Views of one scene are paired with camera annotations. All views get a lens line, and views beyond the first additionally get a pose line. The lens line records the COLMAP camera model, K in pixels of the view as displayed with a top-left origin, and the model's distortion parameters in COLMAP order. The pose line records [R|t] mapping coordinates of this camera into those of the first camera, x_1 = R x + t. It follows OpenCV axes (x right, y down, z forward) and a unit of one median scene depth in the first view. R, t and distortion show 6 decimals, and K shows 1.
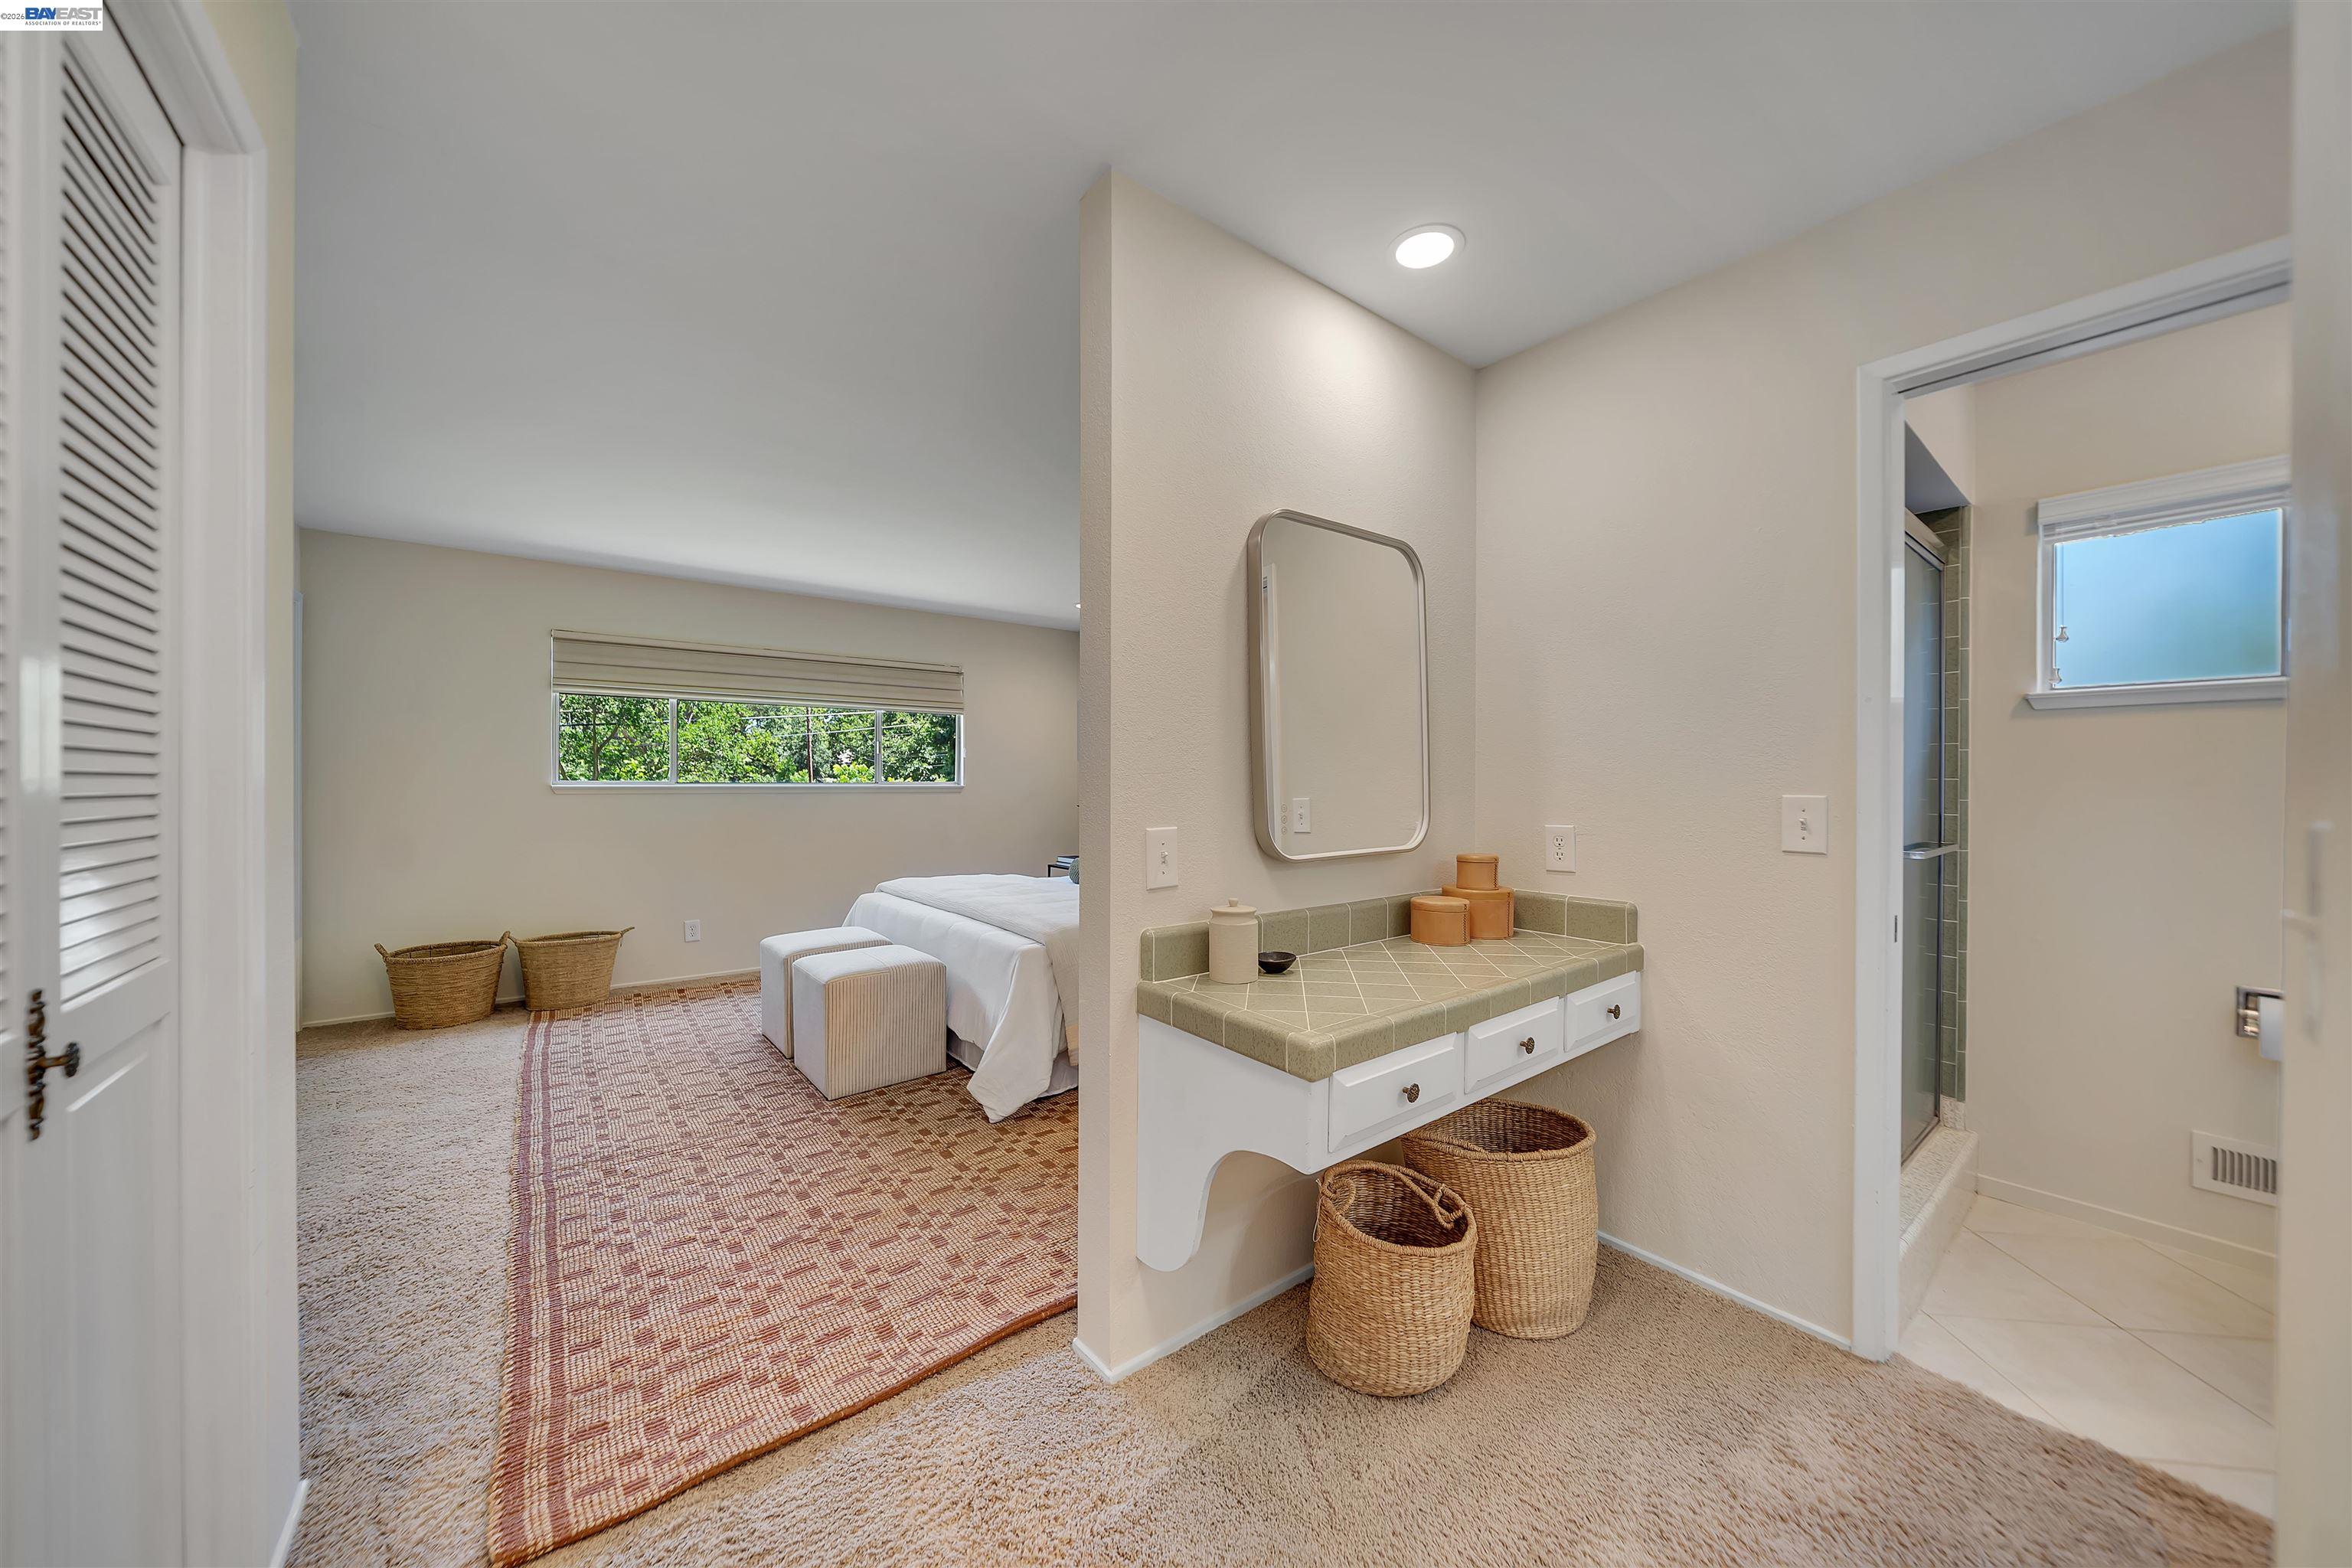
lens RADIAL K [[822.7, 0, 1189.6], [0, 822.7, 781.0], [0, 0, 1]] dist [-0.009650, 0.000276]
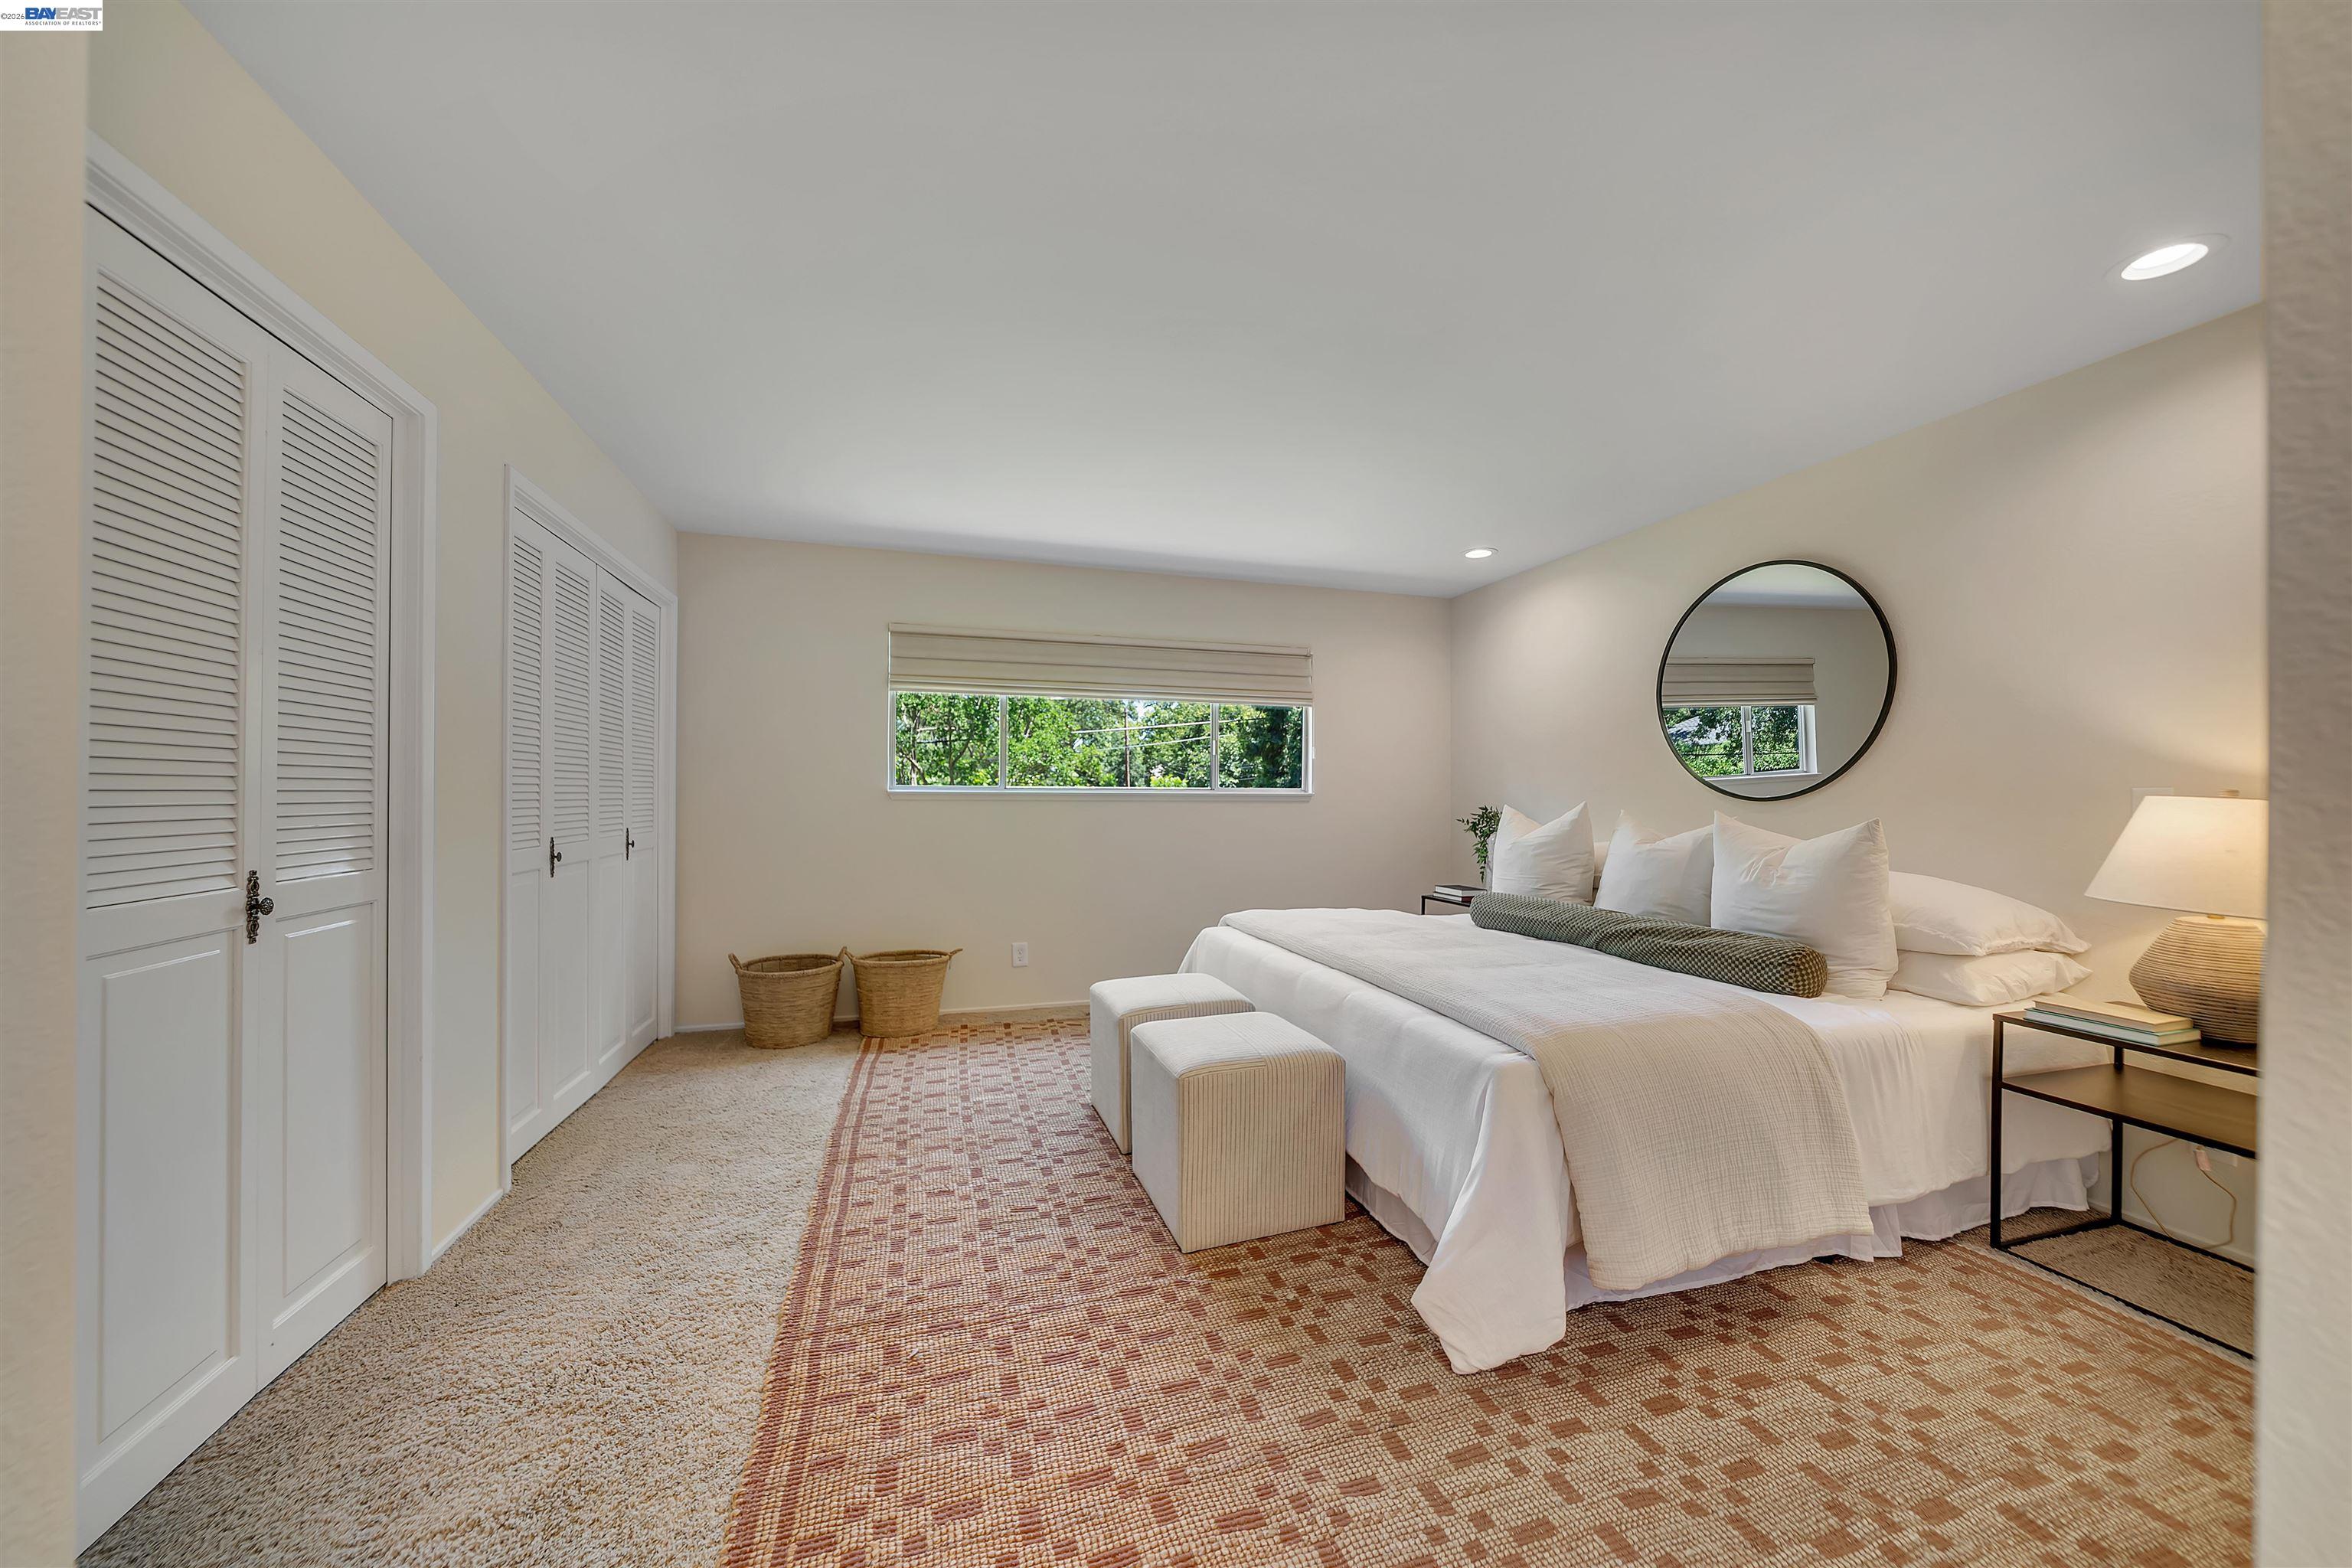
lens RADIAL K [[822.7, 0, 1174.2], [0, 822.7, 787.3], [0, 0, 1]] dist [-0.009650, 0.000276]
pose [[0.930910, -0.000446, -0.365248, -0.183657], [-0.003324, 0.999947, -0.009693, 0.013637], [0.365233, 0.010238, 0.930860, 0.336654]]
